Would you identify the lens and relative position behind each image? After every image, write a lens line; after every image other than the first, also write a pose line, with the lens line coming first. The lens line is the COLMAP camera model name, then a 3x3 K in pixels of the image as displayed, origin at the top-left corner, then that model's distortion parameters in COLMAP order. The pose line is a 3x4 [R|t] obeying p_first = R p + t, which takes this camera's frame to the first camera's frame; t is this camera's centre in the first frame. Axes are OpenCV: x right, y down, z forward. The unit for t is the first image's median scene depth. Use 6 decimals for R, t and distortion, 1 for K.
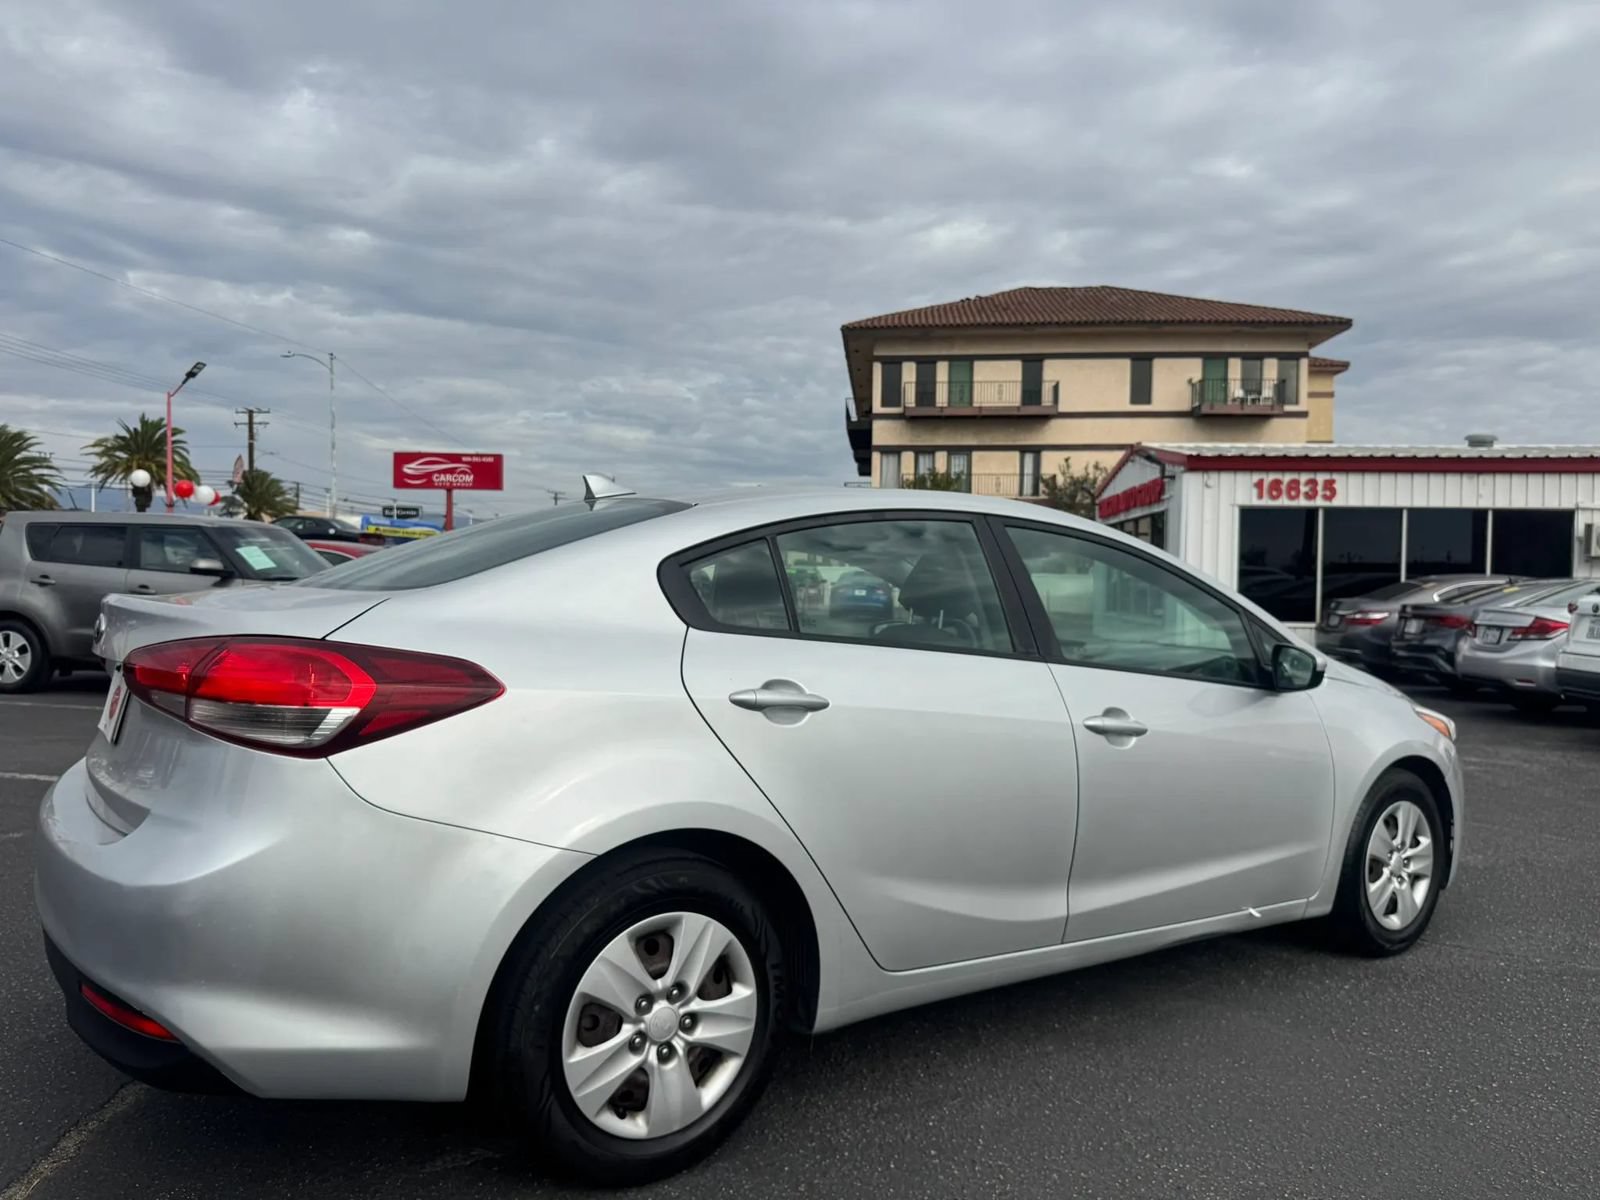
lens RADIAL K [[1150.9, 0, 795.9], [0, 1150.9, 645.9], [0, 0, 1]] dist [0.106657, -0.173252]
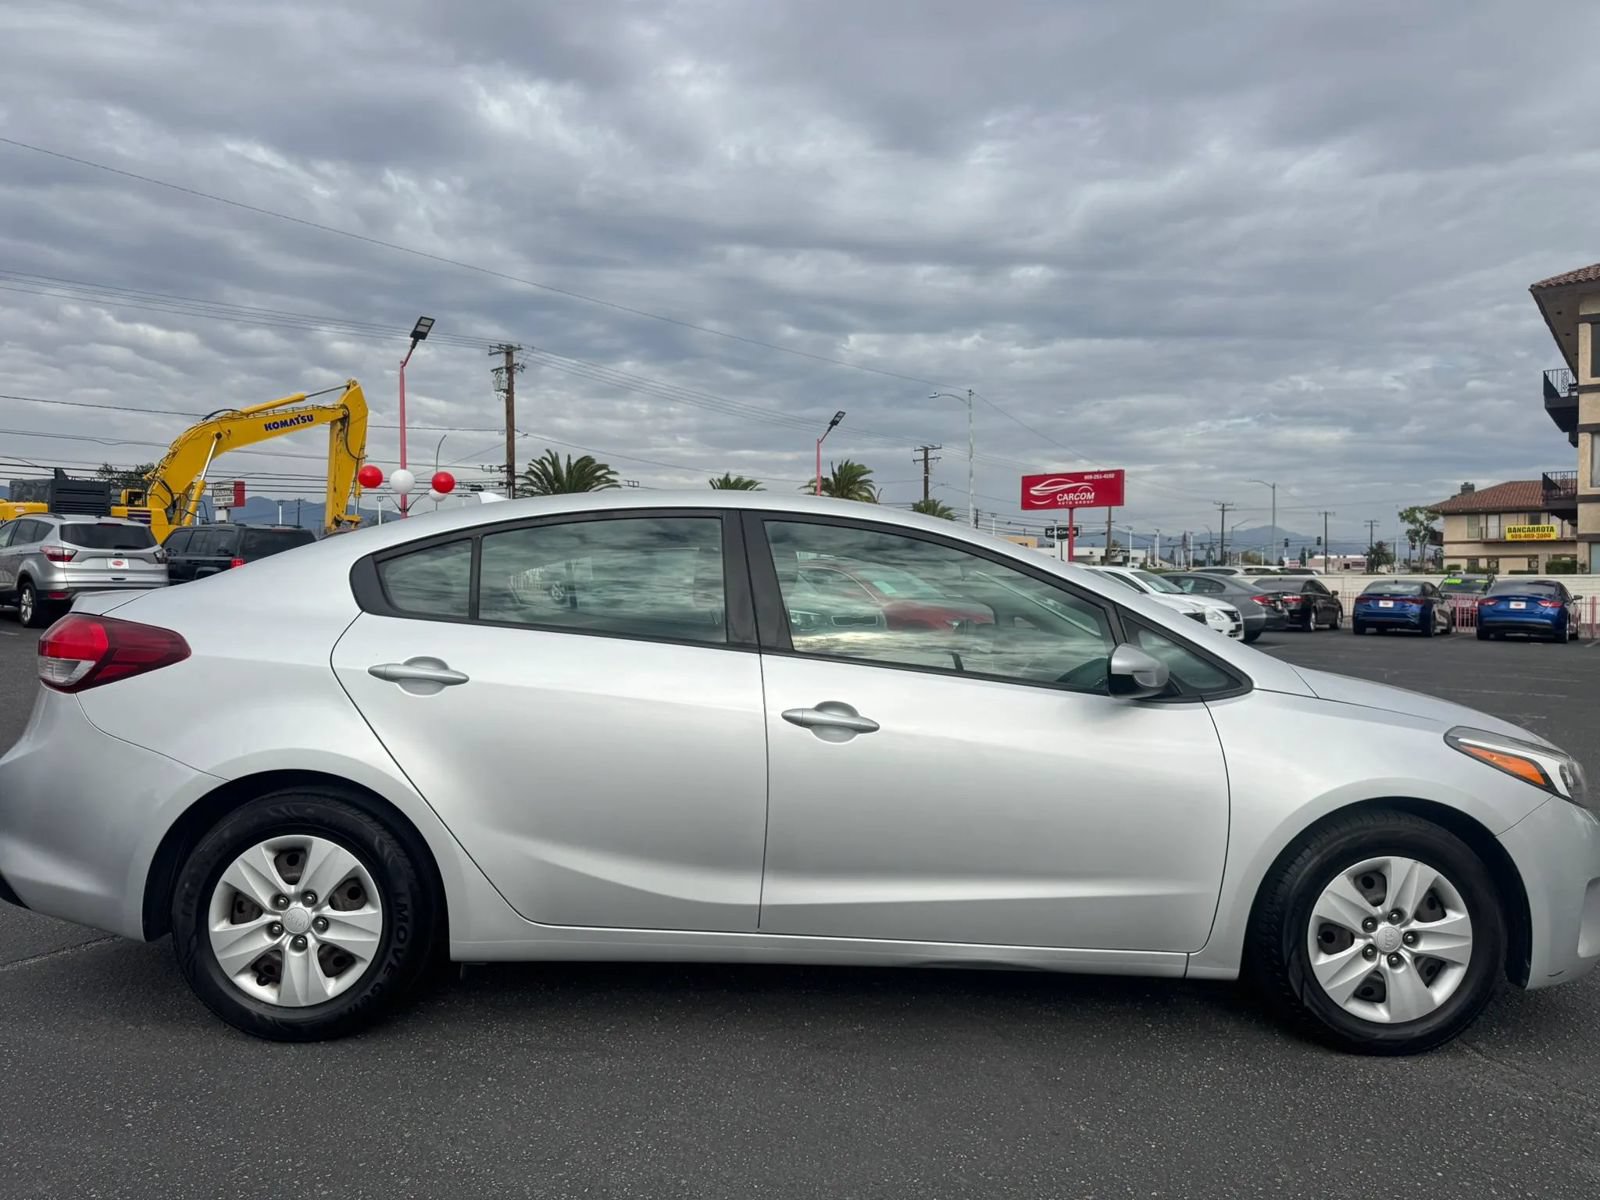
lens RADIAL K [[1162.0, 0, 790.7], [0, 1162.0, 643.8], [0, 0, 1]] dist [0.103663, -0.152586]
pose [[0.826451, 0.014922, -0.562811, 0.074173], [-0.025333, 0.999622, -0.010696, 0.001474], [0.562439, 0.023097, 0.826516, 0.015829]]
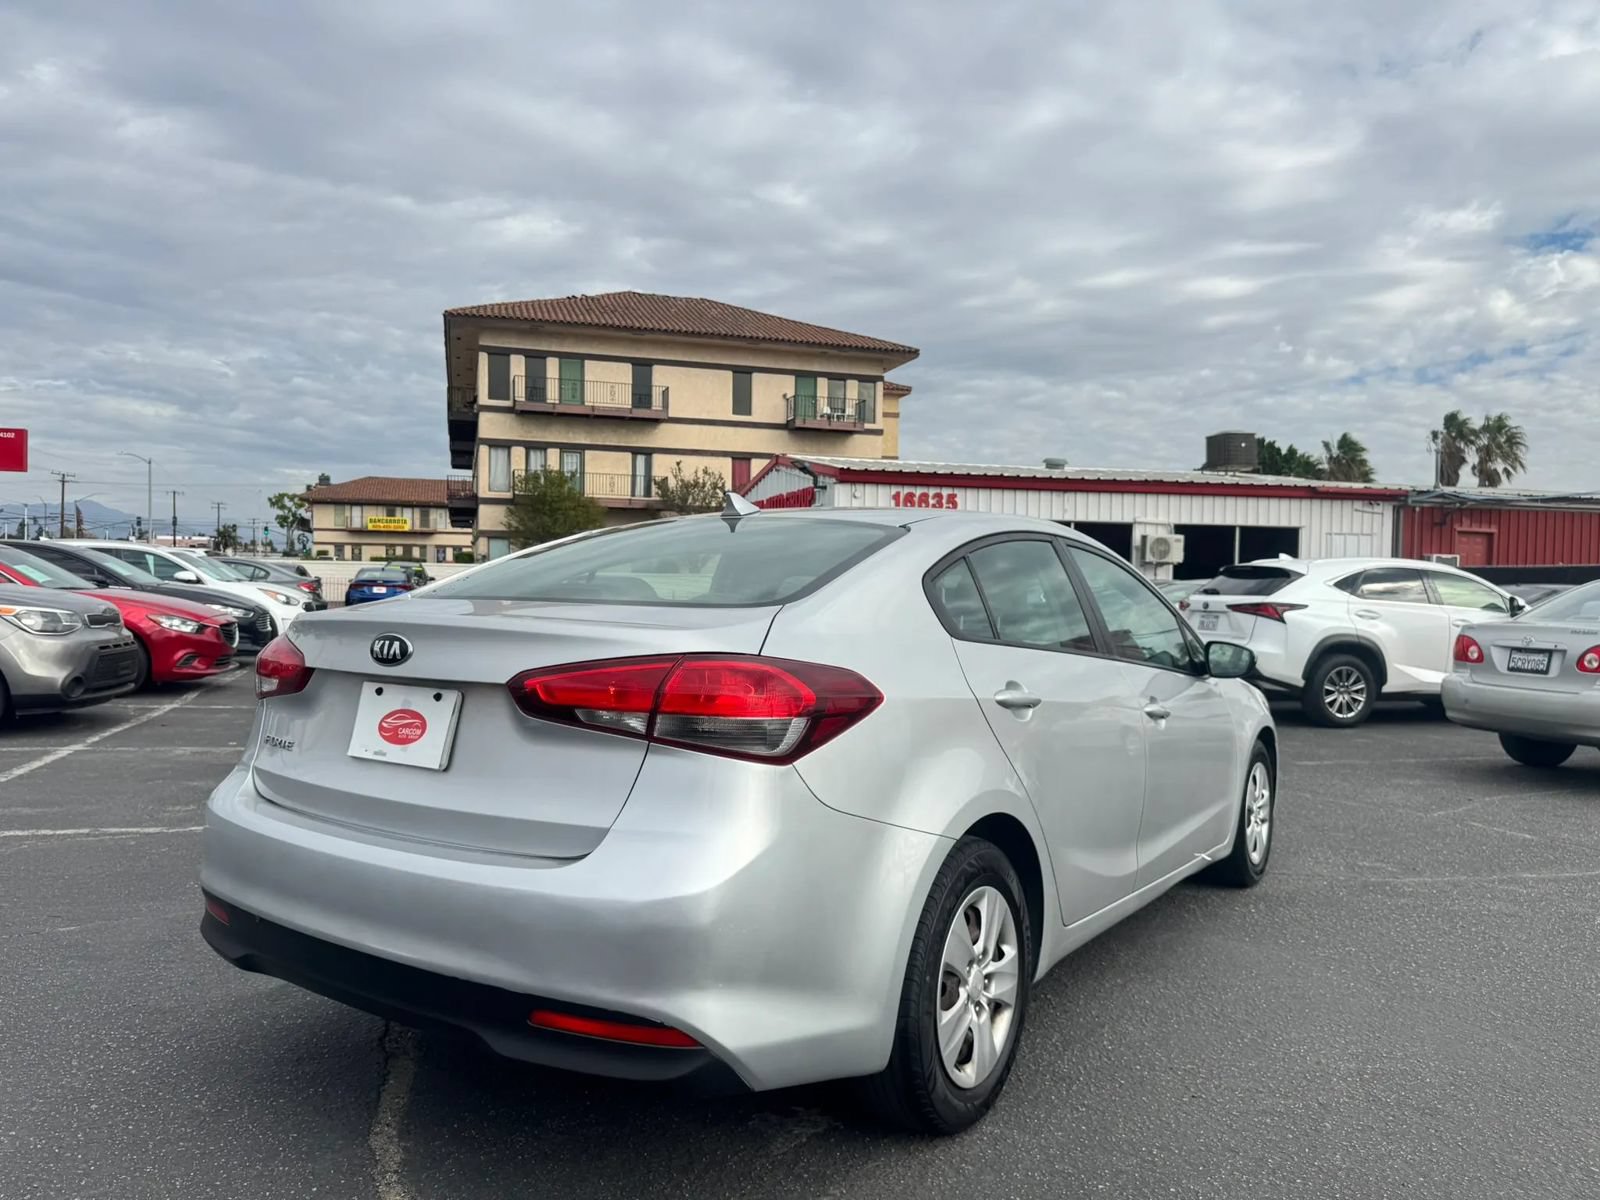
lens RADIAL K [[1150.9, 0, 795.9], [0, 1150.9, 645.9], [0, 0, 1]] dist [0.106657, -0.173252]
pose [[0.927953, -0.020233, 0.372148, -0.048982], [0.019358, 0.999794, 0.006086, -0.001161], [-0.372195, 0.001556, 0.928153, 0.000901]]
